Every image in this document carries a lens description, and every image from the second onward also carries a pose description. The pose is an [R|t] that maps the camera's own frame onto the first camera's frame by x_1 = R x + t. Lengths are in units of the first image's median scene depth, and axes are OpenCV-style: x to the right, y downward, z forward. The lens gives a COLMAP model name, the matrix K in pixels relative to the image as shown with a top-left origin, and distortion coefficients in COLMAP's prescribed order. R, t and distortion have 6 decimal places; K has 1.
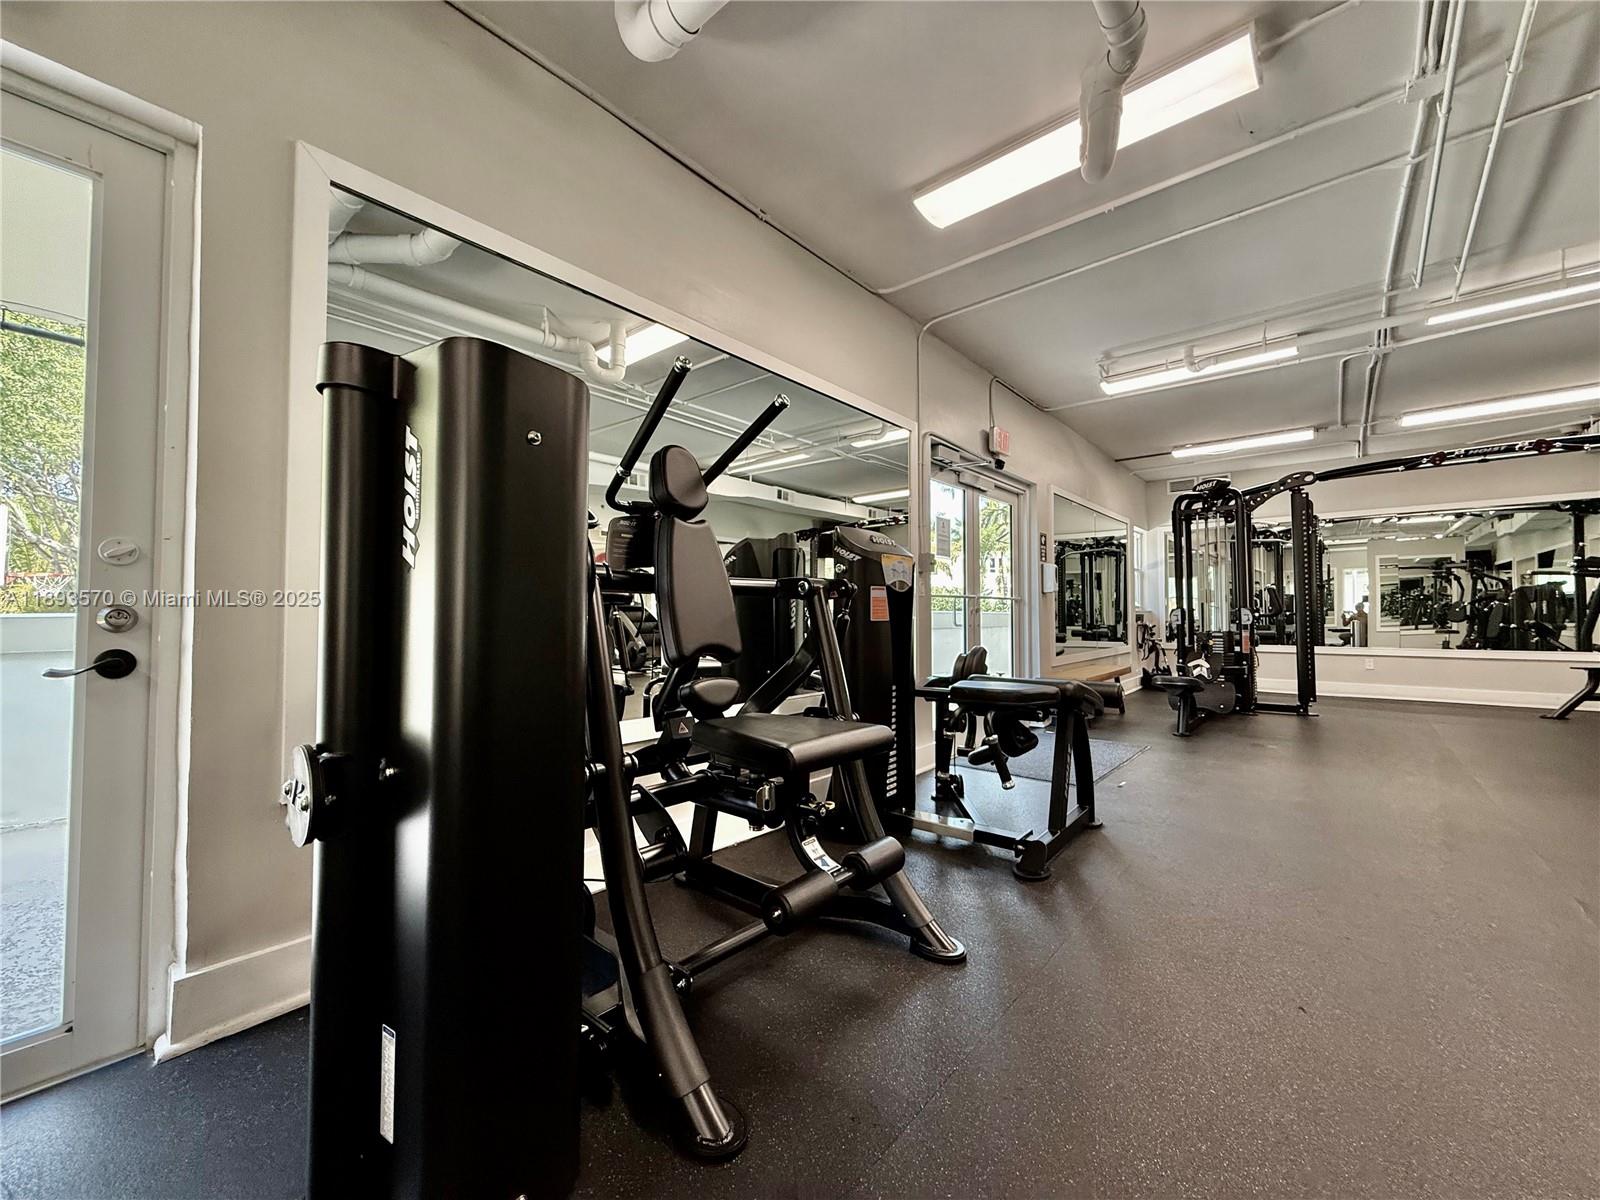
lens RADIAL K [[639.1, 0, 798.7], [0, 639.1, 597.7], [0, 0, 1]] dist [0.005765, -0.000188]
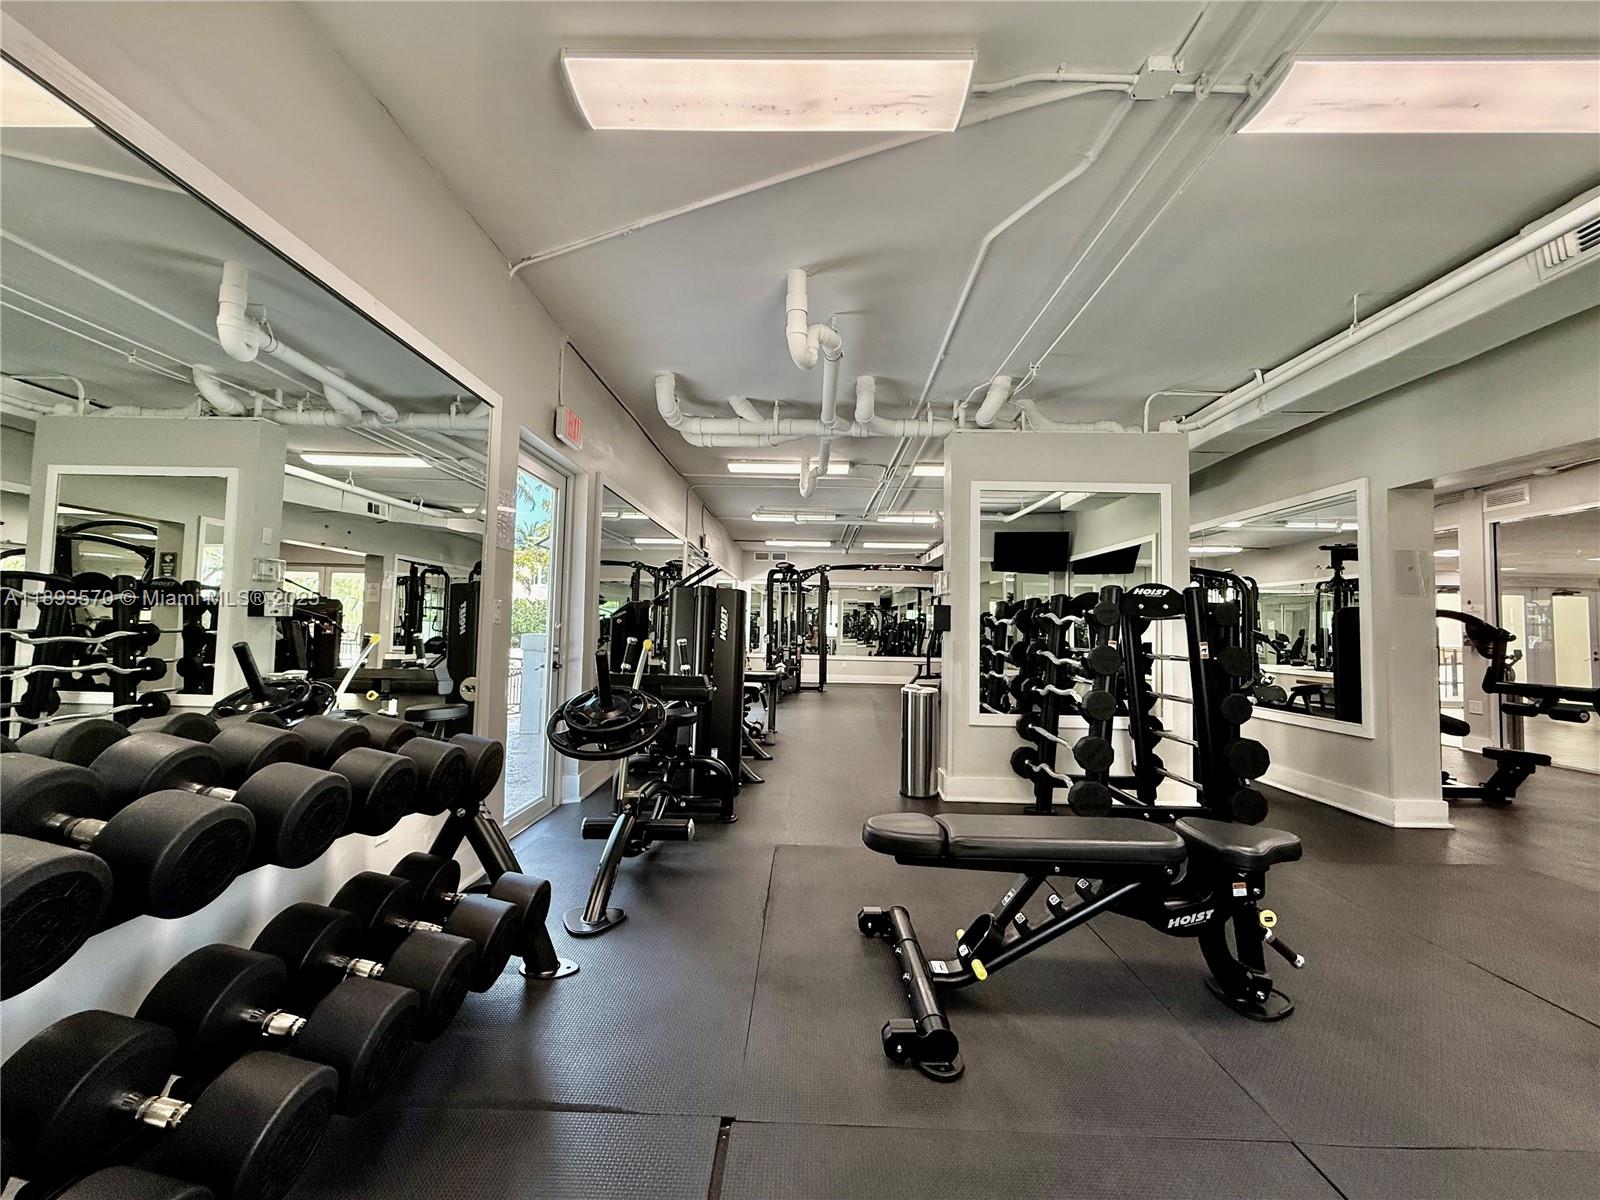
lens RADIAL K [[639.1, 0, 797.2], [0, 639.1, 592.8], [0, 0, 1]] dist [0.005765, -0.000188]
pose [[0.775632, 0.058026, 0.628512, -0.439220], [-0.045321, 0.998315, -0.036238, -0.035441], [-0.629556, -0.000378, 0.776955, -0.396425]]
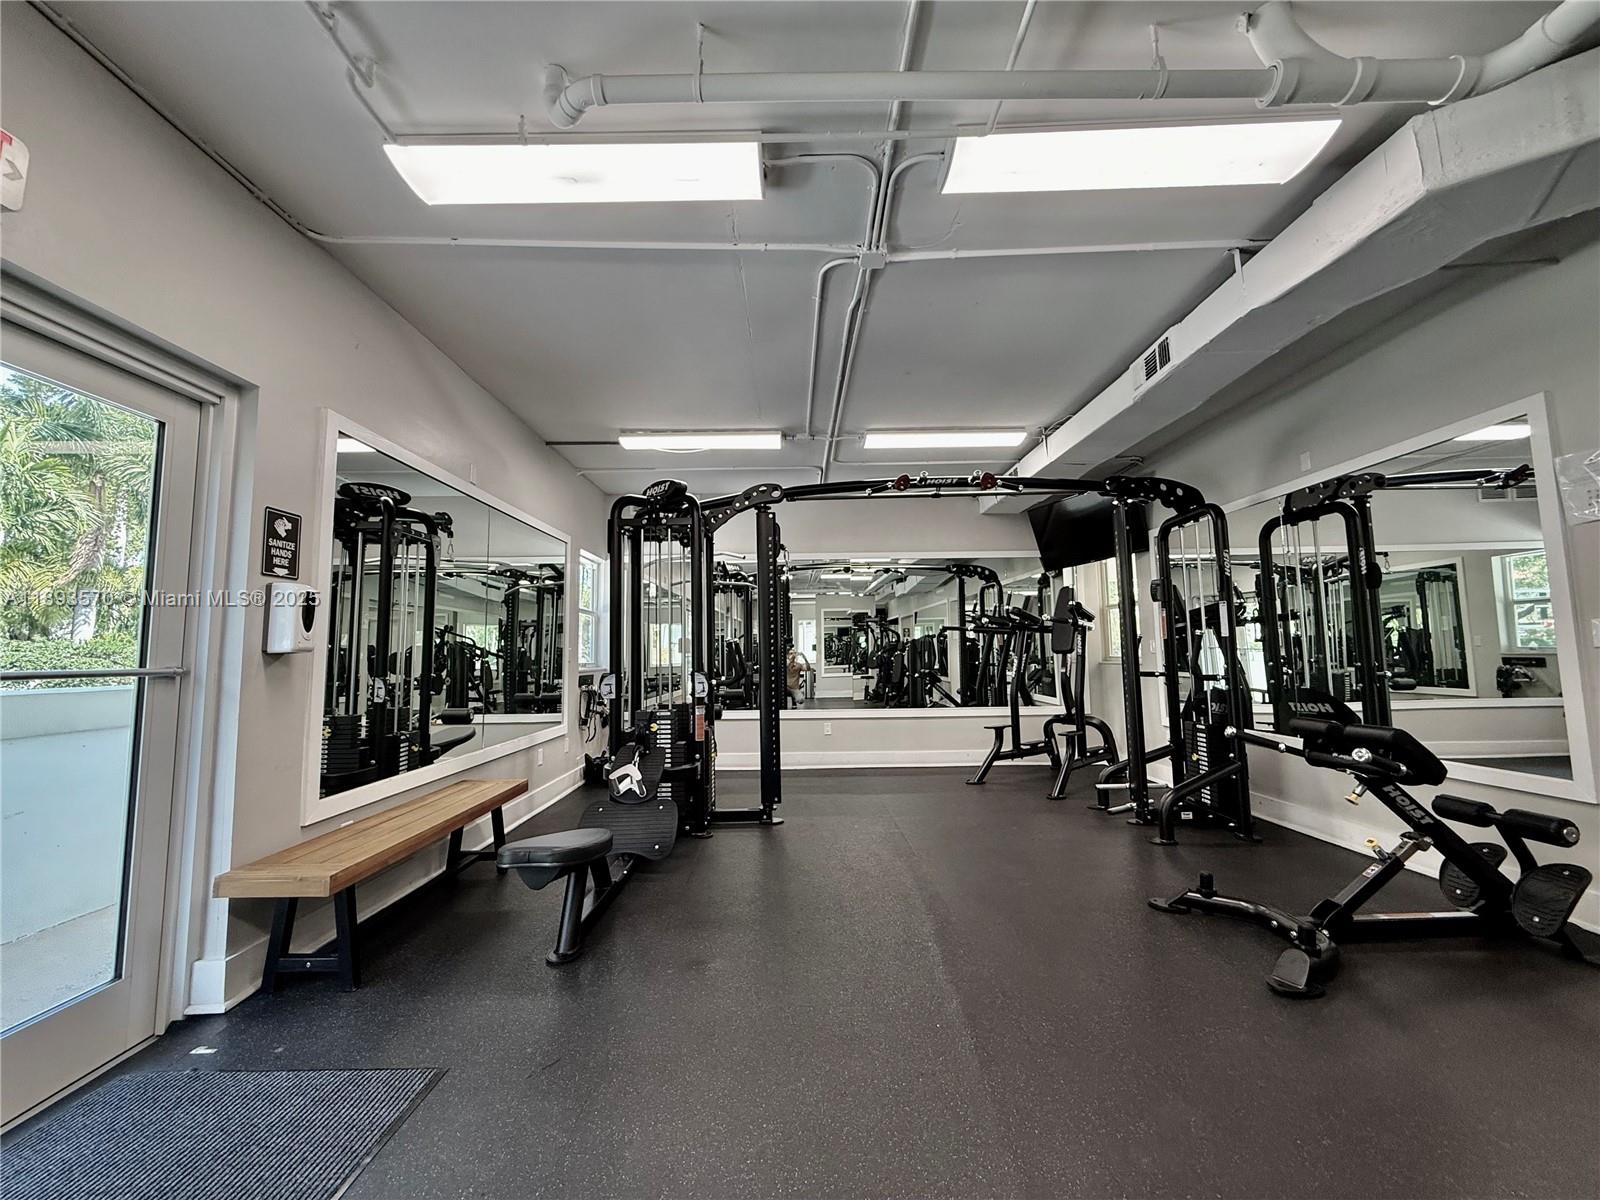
lens RADIAL K [[639.1, 0, 804.2], [0, 639.1, 595.8], [0, 0, 1]] dist [0.005765, -0.000188]
pose [[0.751726, 0.052800, 0.657358, 0.317451], [-0.006336, 0.997322, -0.072860, -0.014934], [-0.659445, 0.050606, 0.750047, 0.401396]]
